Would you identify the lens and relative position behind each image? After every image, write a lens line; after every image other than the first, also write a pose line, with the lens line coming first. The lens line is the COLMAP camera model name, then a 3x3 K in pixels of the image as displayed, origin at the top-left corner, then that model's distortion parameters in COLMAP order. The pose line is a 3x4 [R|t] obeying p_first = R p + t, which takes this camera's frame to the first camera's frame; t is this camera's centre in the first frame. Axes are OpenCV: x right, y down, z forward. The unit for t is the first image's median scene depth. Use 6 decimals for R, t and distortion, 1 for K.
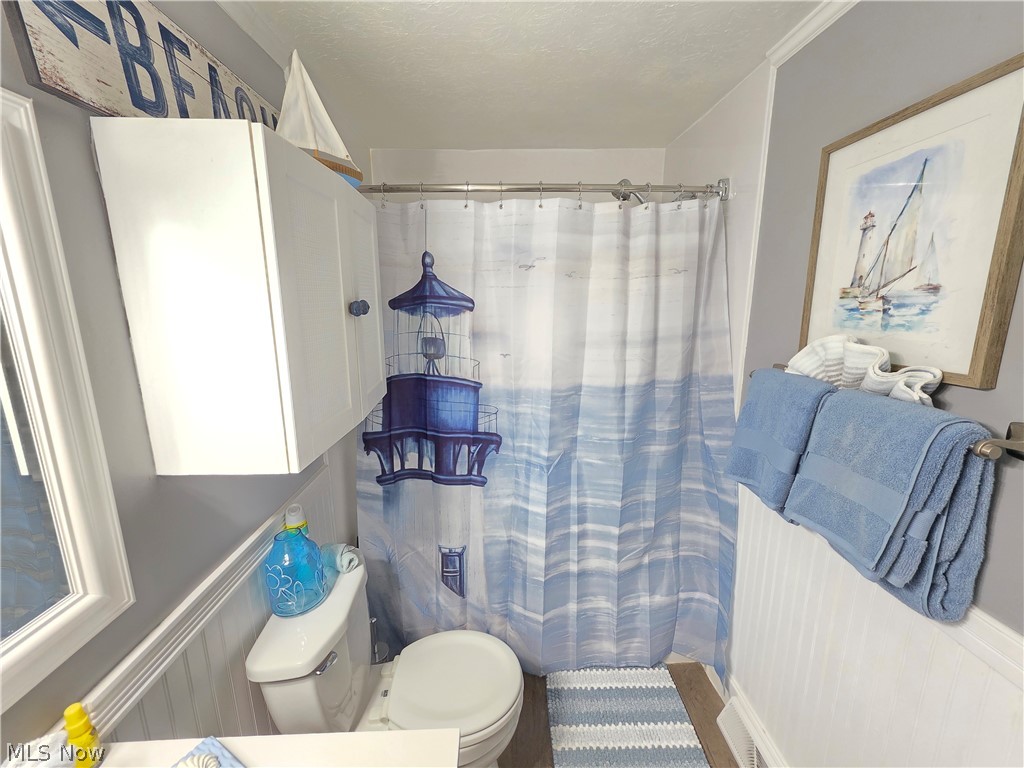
lens RADIAL K [[409.8, 0, 511.5], [0, 409.8, 380.3], [0, 0, 1]] dist [0.001898, 0.000822]
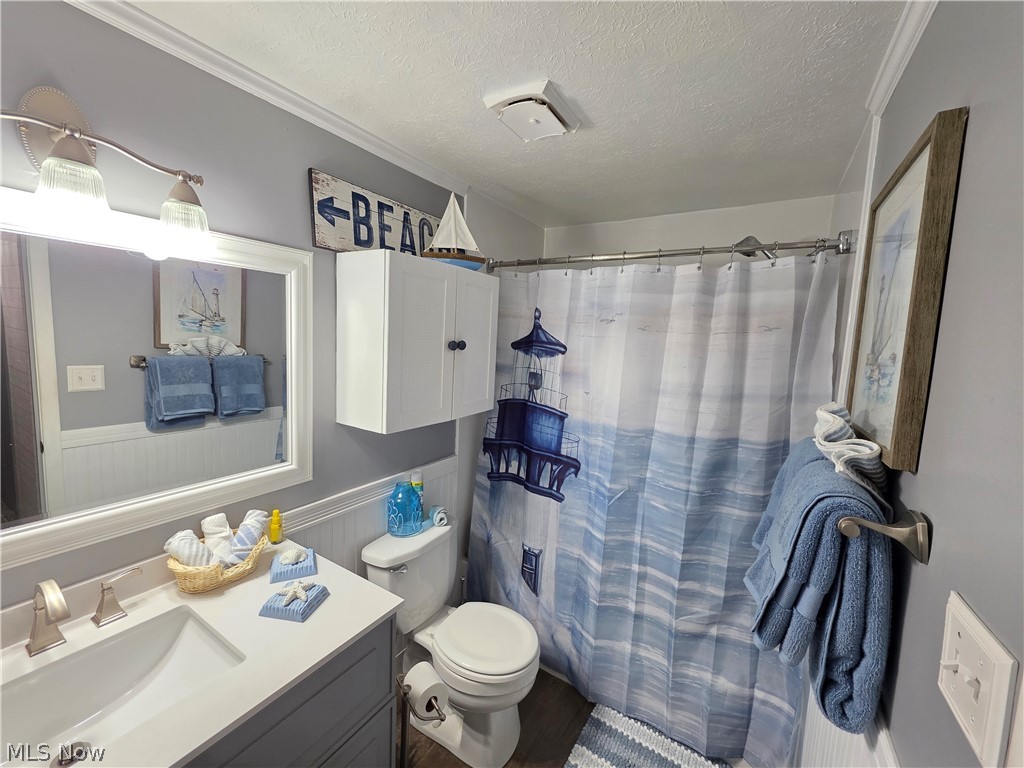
lens RADIAL K [[409.8, 0, 511.0], [0, 409.8, 379.6], [0, 0, 1]] dist [0.001898, 0.000822]
pose [[0.831230, 0.101800, -0.546528, 0.437693], [-0.161085, 0.985021, -0.061522, 0.008443], [0.532079, 0.139176, 0.835178, -0.108020]]
